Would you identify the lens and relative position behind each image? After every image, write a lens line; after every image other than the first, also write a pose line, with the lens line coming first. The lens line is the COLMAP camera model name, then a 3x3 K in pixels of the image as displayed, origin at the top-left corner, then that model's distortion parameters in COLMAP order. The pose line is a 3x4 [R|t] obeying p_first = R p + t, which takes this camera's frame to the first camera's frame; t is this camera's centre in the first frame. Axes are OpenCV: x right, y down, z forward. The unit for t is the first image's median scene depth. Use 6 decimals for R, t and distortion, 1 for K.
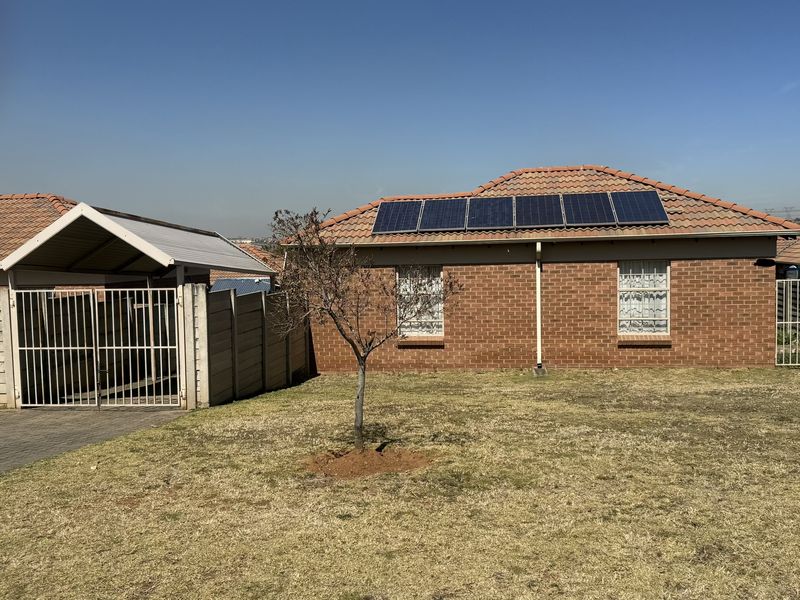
lens RADIAL K [[659.1, 0, 400.0], [0, 659.1, 300.0], [0, 0, 1]] dist [0.085654, 0.002634]
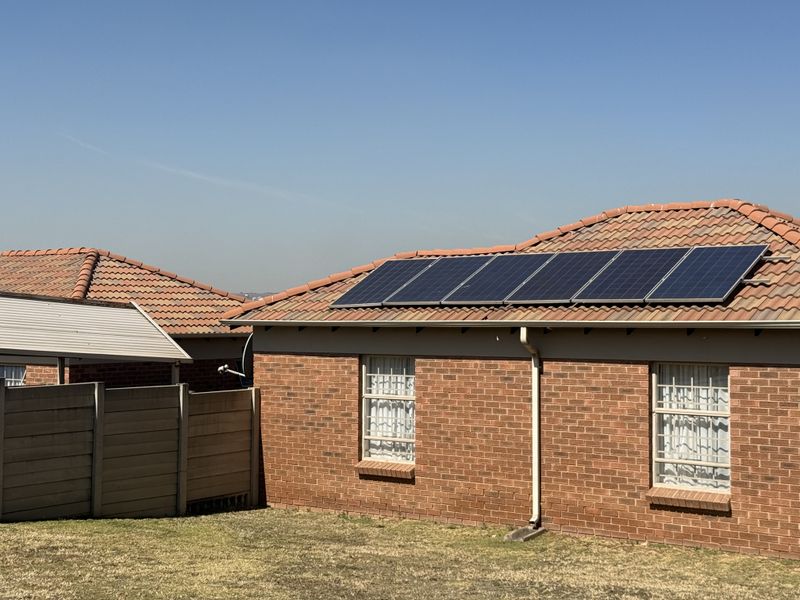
lens RADIAL K [[1268.3, 0, 400.0], [0, 1268.3, 300.0], [0, 0, 1]] dist [0.060323, 0.171199]
pose [[0.864357, 0.019928, -0.502483, 0.703497], [-0.068285, 0.994611, -0.078016, -0.009291], [0.498220, 0.101746, 0.861060, -0.113729]]
